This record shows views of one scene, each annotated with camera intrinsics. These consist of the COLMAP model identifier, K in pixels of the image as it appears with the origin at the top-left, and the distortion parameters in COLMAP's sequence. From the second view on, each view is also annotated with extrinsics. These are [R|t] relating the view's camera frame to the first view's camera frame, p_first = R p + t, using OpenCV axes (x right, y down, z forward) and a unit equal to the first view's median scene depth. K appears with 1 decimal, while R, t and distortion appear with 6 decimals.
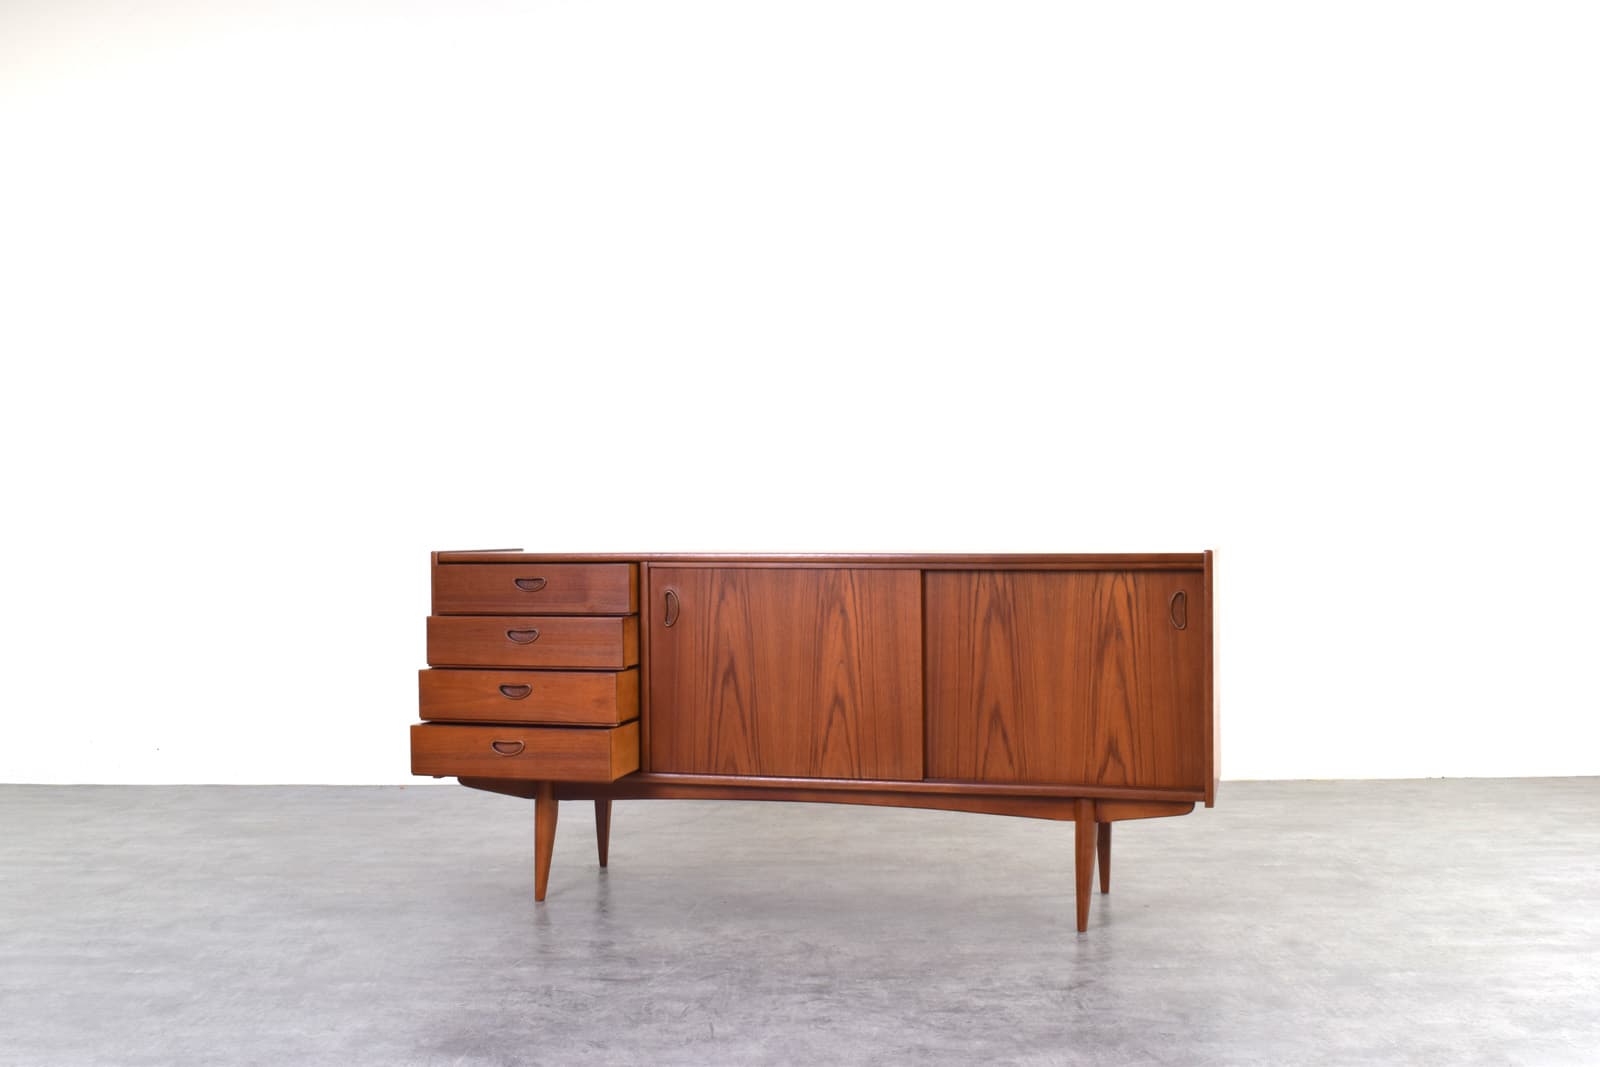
lens RADIAL K [[1485.4, 0, 835.5], [0, 1485.4, 533.1], [0, 0, 1]] dist [-0.056773, 0.000000]
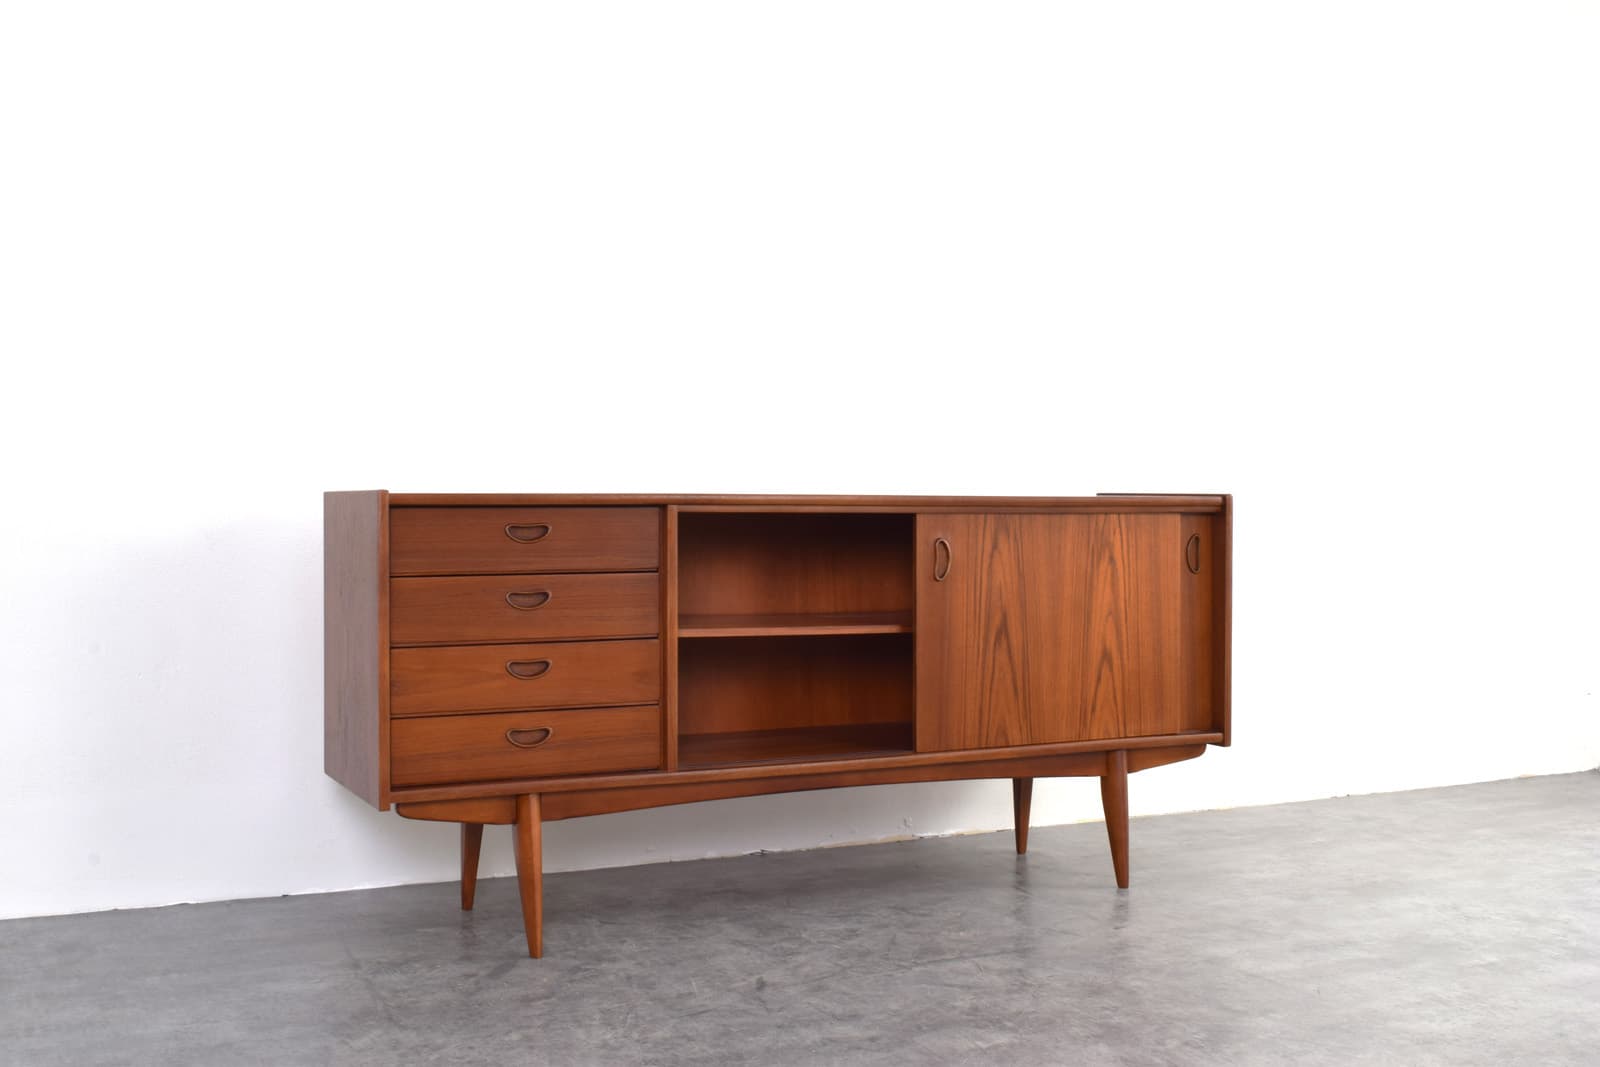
lens RADIAL K [[1897.9, 0, 796.3], [0, 1897.9, 536.2], [0, 0, 1]] dist [-0.075205, 0.000000]
pose [[0.761345, -0.009023, 0.648284, -0.908570], [-0.011456, 0.999560, 0.027366, 0.008482], [-0.648246, -0.028261, 0.760906, 0.228243]]
